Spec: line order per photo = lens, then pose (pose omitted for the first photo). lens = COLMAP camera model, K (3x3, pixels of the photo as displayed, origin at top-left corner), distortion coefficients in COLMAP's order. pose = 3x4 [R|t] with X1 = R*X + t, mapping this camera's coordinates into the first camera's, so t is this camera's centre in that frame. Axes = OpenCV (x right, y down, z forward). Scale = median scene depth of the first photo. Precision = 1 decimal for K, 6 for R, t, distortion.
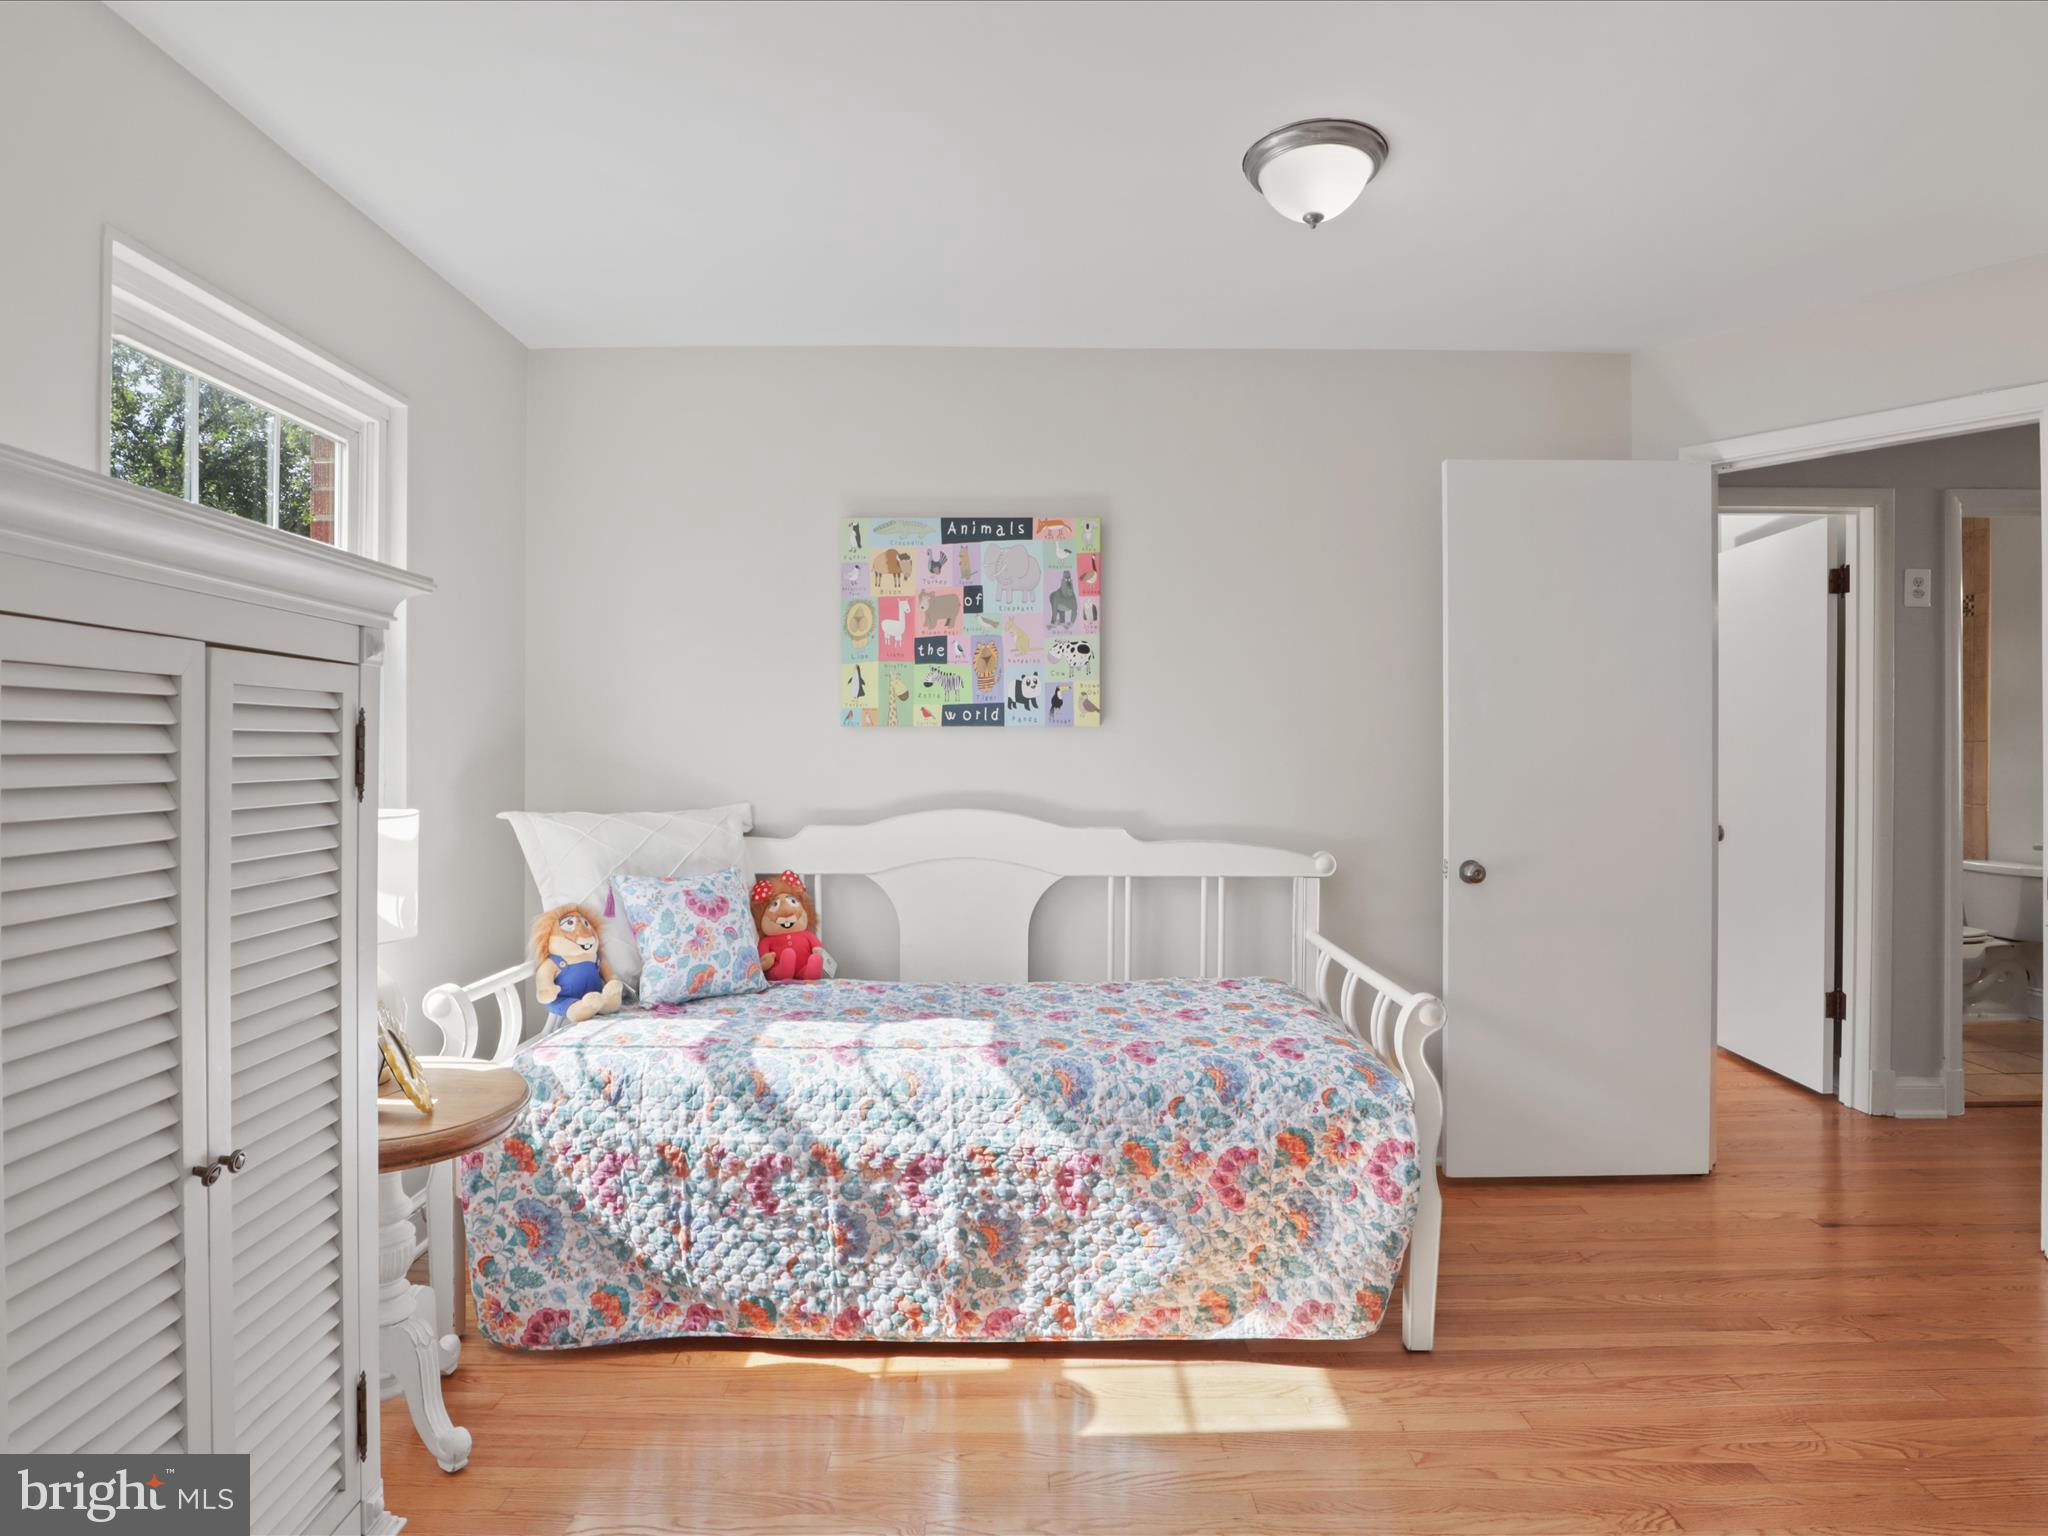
lens RADIAL K [[1169.8, 0, 1029.8], [0, 1169.8, 757.4], [0, 0, 1]] dist [-0.032087, 0.009271]
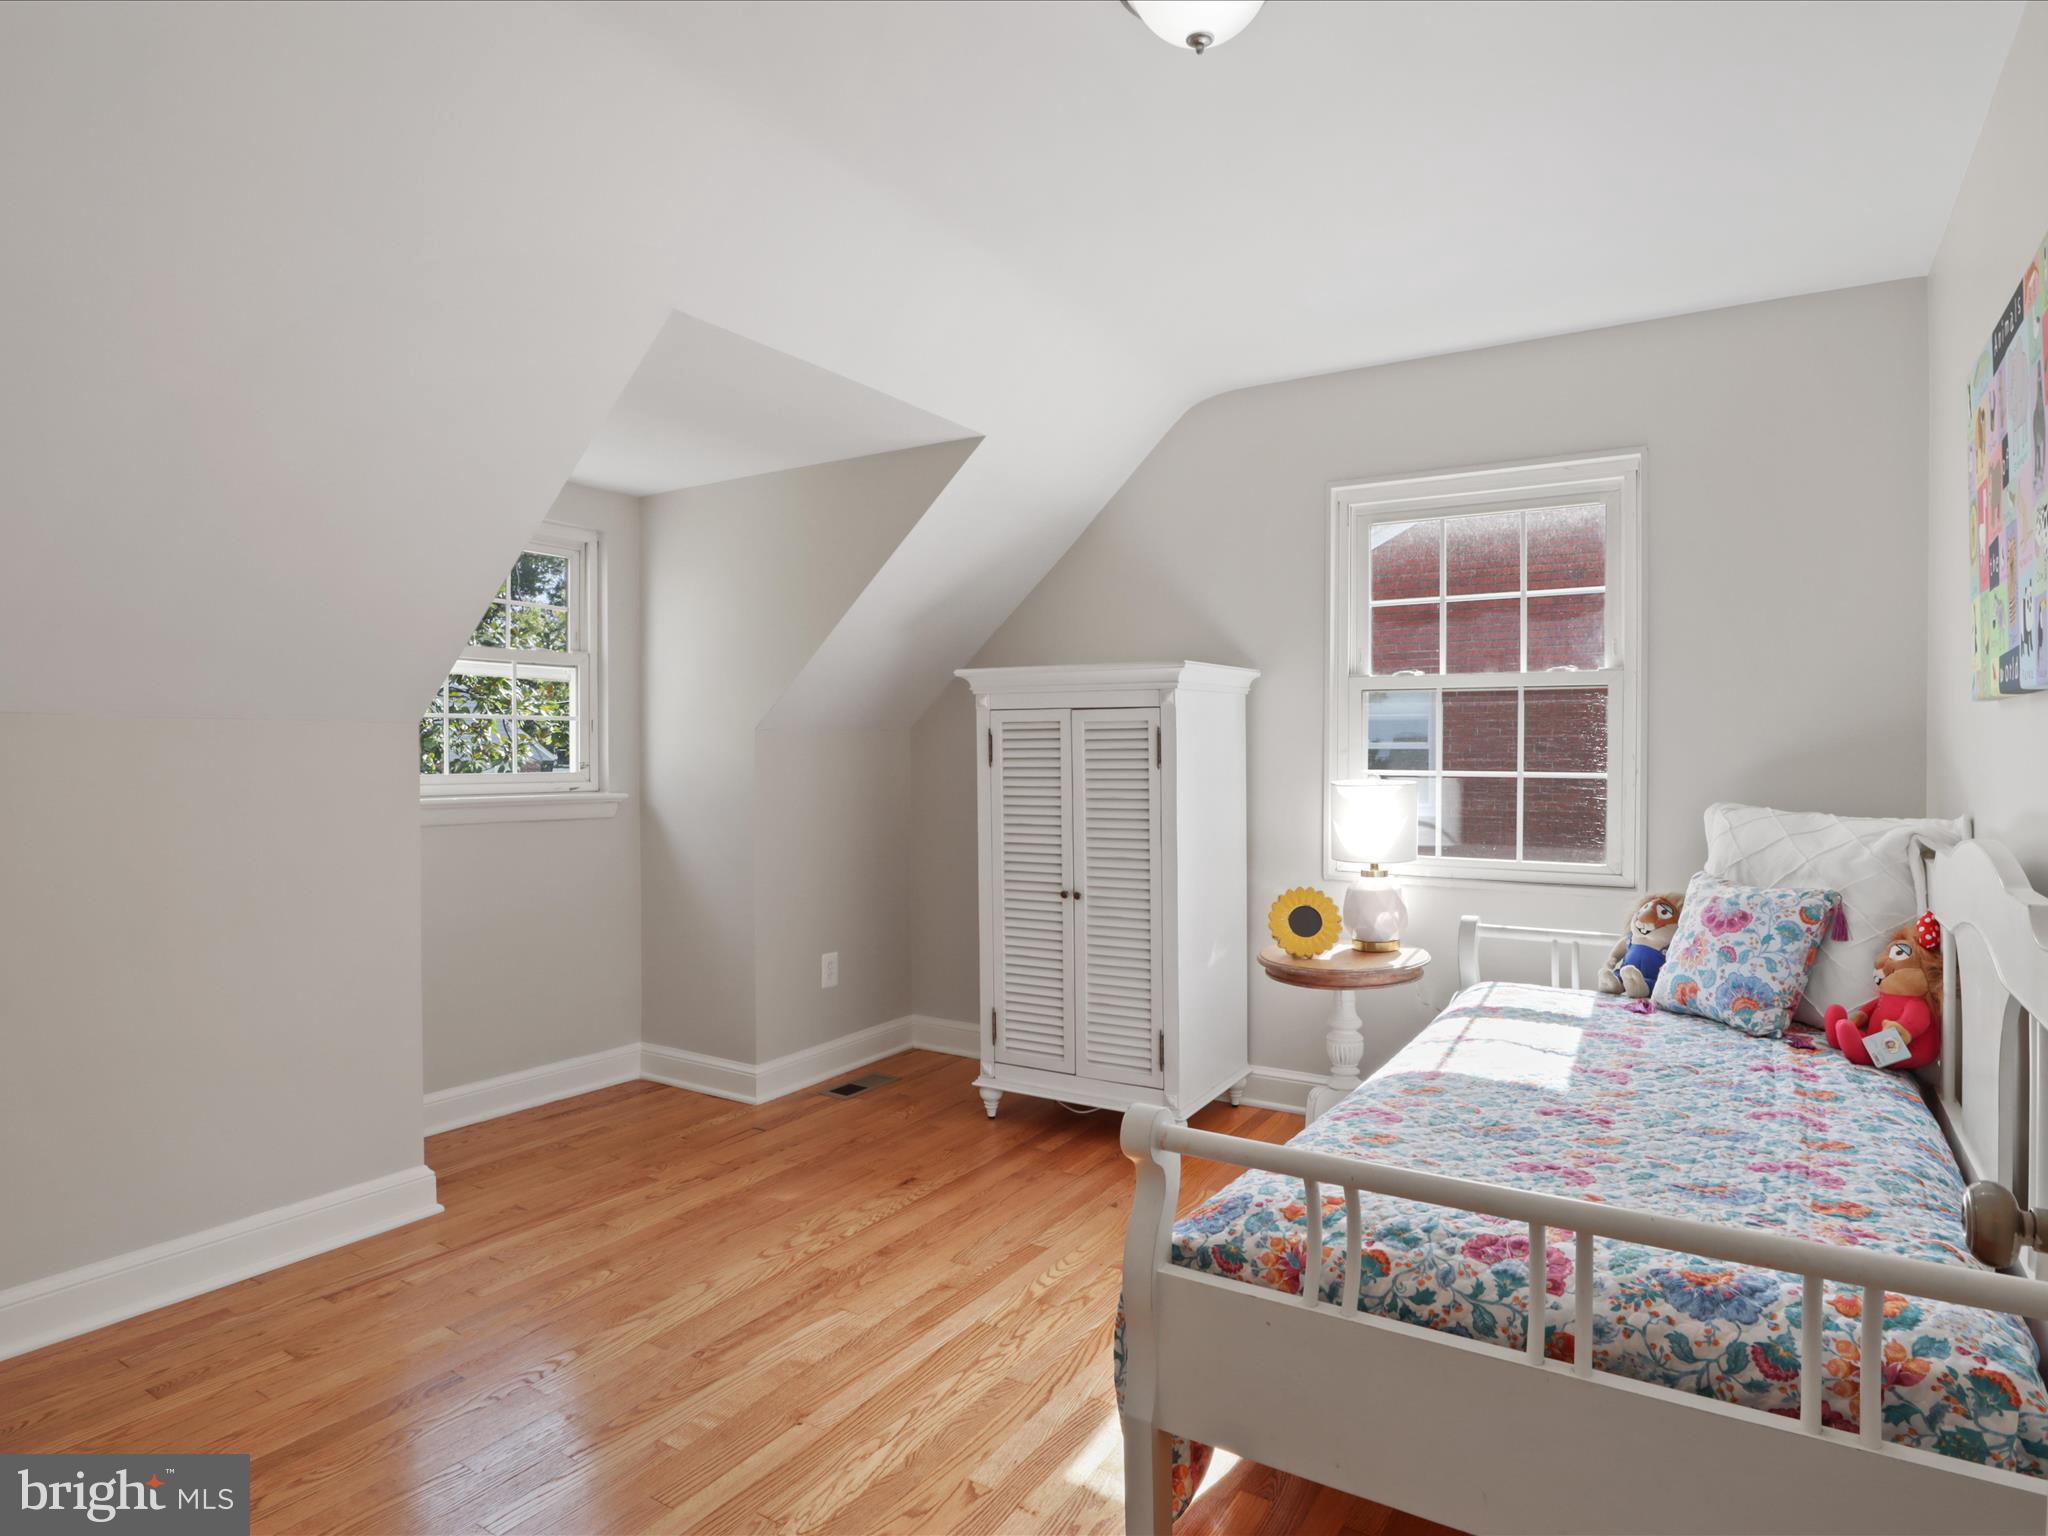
lens RADIAL K [[1169.8, 0, 1029.8], [0, 1169.8, 757.4], [0, 0, 1]] dist [-0.032087, 0.009271]
pose [[-0.543668, 0.003216, -0.839294, 1.438633], [-0.001773, 0.999986, 0.004981, 0.005745], [0.839299, 0.004196, -0.543654, 2.011942]]
